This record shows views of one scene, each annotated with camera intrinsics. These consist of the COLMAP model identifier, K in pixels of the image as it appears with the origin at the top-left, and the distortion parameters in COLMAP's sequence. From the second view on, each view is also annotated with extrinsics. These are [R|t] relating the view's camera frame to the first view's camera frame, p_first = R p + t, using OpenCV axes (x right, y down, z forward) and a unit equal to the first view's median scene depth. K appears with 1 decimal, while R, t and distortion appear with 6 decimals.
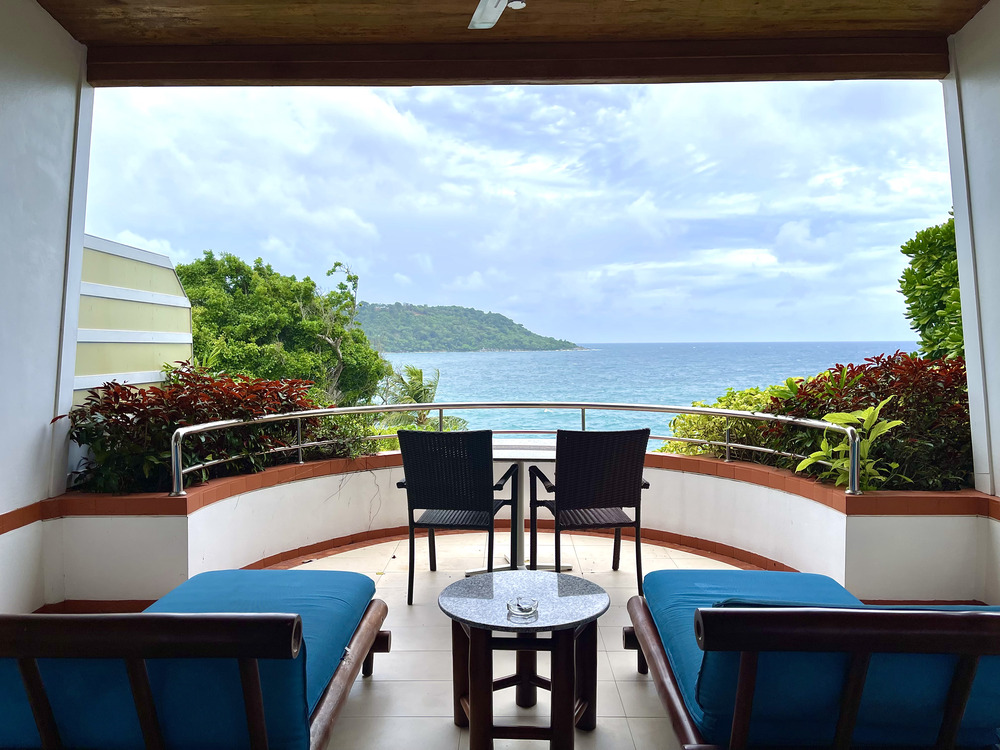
lens RADIAL K [[756.2, 0, 502.1], [0, 756.2, 383.4], [0, 0, 1]] dist [0.072945, -0.097870]
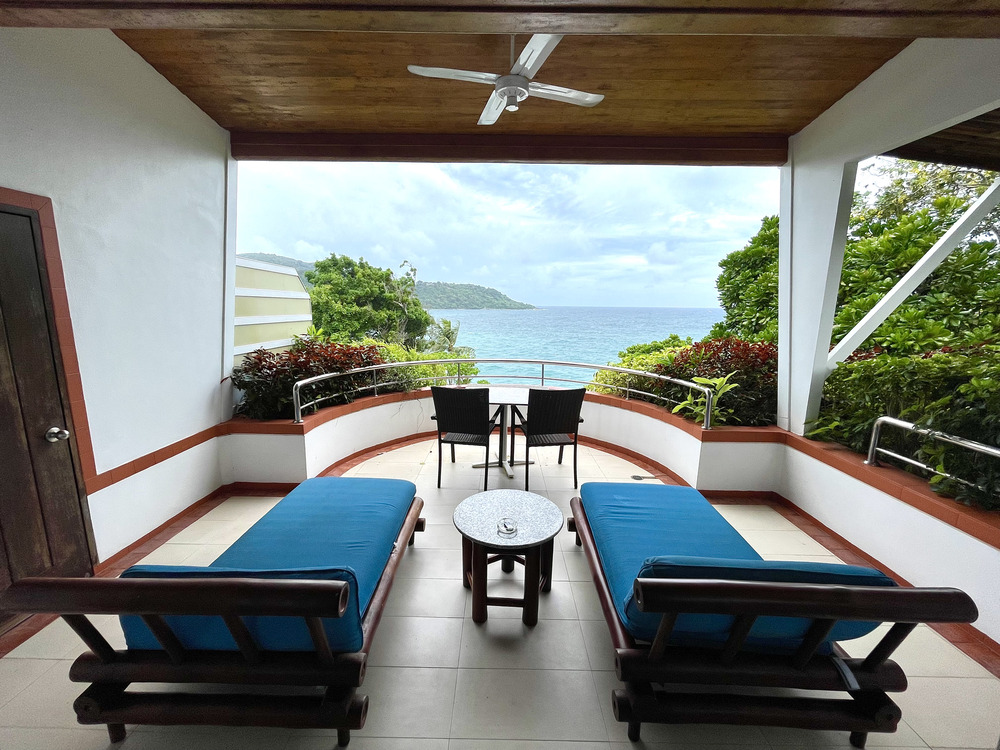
lens RADIAL K [[404.7, 0, 496.4], [0, 404.7, 375.9], [0, 0, 1]] dist [-0.000689, -0.000424]
pose [[0.999810, 0.018655, 0.005673, -0.003280], [-0.019204, 0.992497, 0.120750, -0.061806], [-0.003378, -0.120836, 0.992667, 0.131489]]
